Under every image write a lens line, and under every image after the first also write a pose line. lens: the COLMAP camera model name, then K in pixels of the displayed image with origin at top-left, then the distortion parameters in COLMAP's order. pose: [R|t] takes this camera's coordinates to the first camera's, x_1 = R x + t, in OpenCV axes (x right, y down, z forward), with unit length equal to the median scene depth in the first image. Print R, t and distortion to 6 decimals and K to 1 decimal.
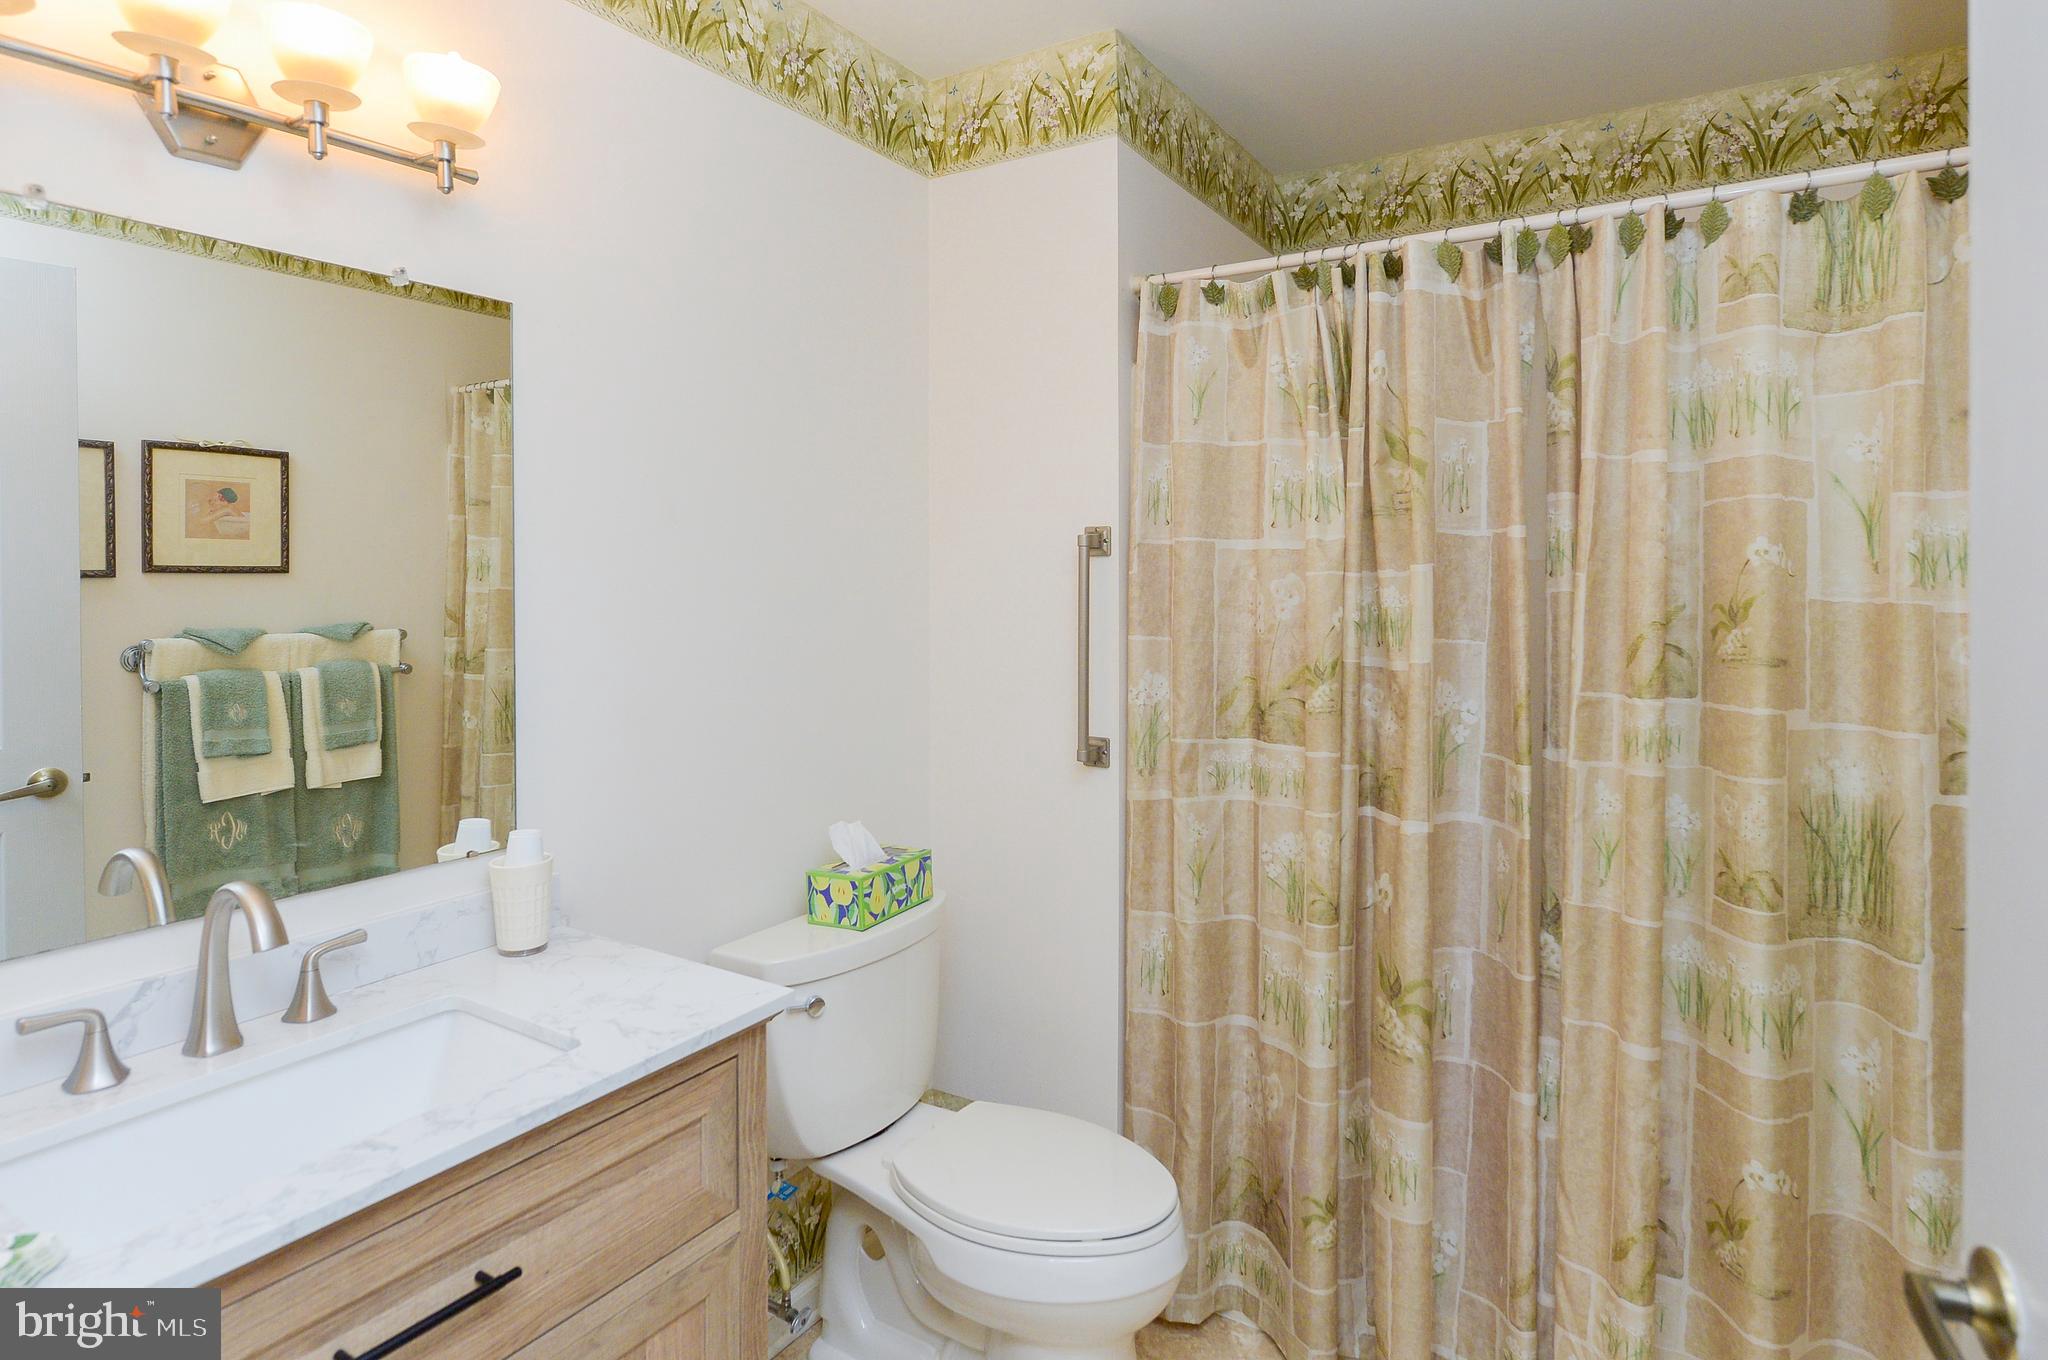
lens RADIAL K [[1196.9, 0, 1024.0], [0, 1196.9, 680.0], [0, 0, 1]] dist [0.002986, 0.000789]
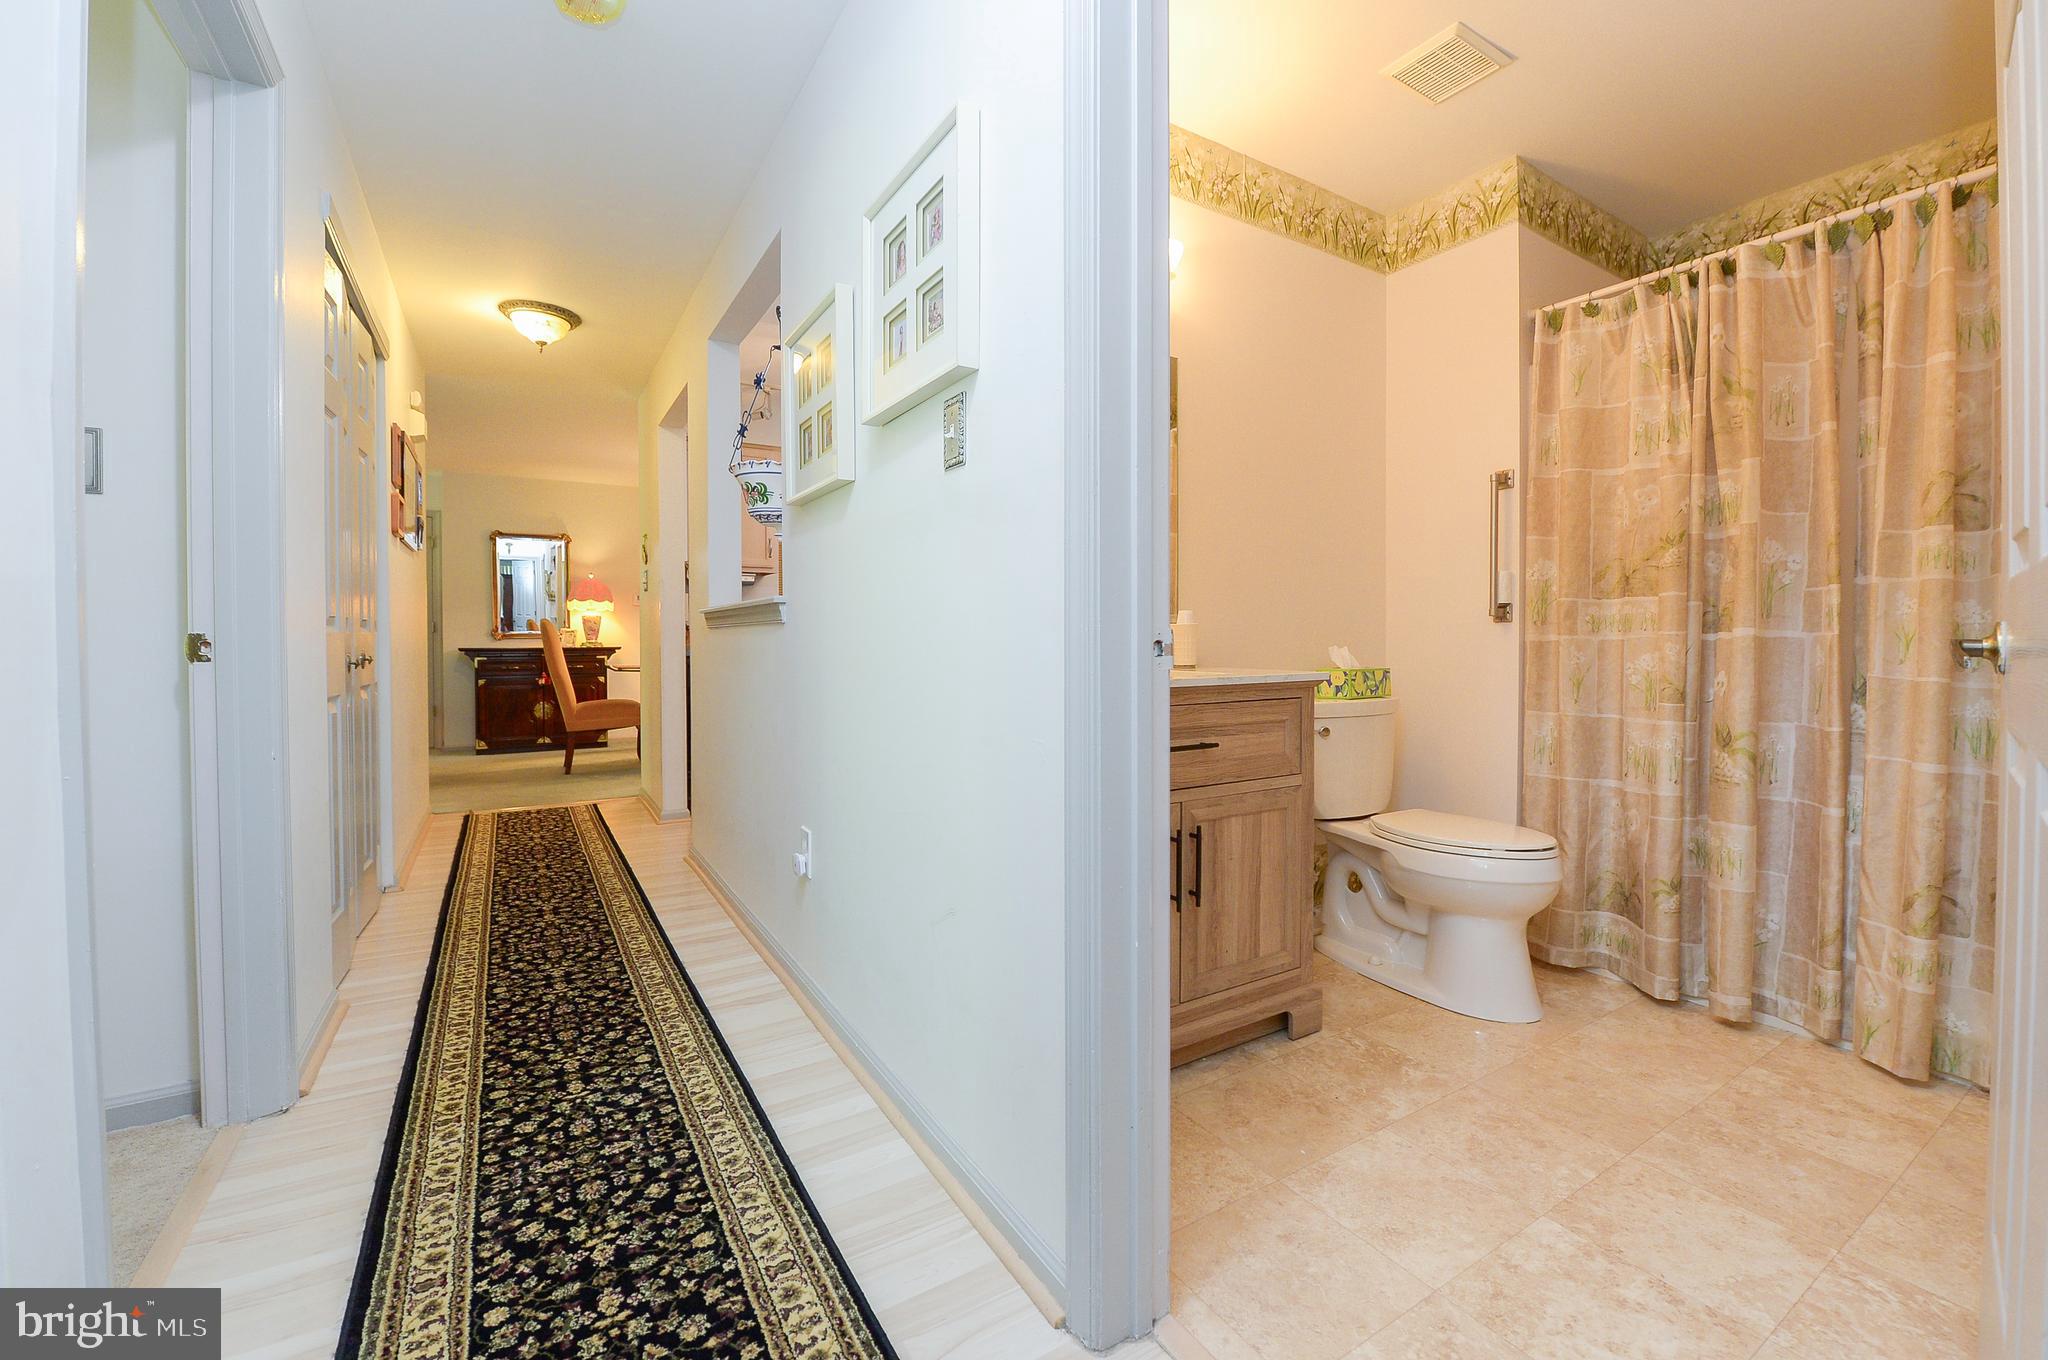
lens RADIAL K [[864.4, 0, 1024.0], [0, 864.4, 680.0], [0, 0, 1]] dist [-0.016246, -0.000031]
pose [[0.902479, 0.007360, -0.430670, -0.022248], [-0.014272, 0.999816, -0.012822, 0.194649], [0.430497, 0.017718, 0.902418, -0.323089]]
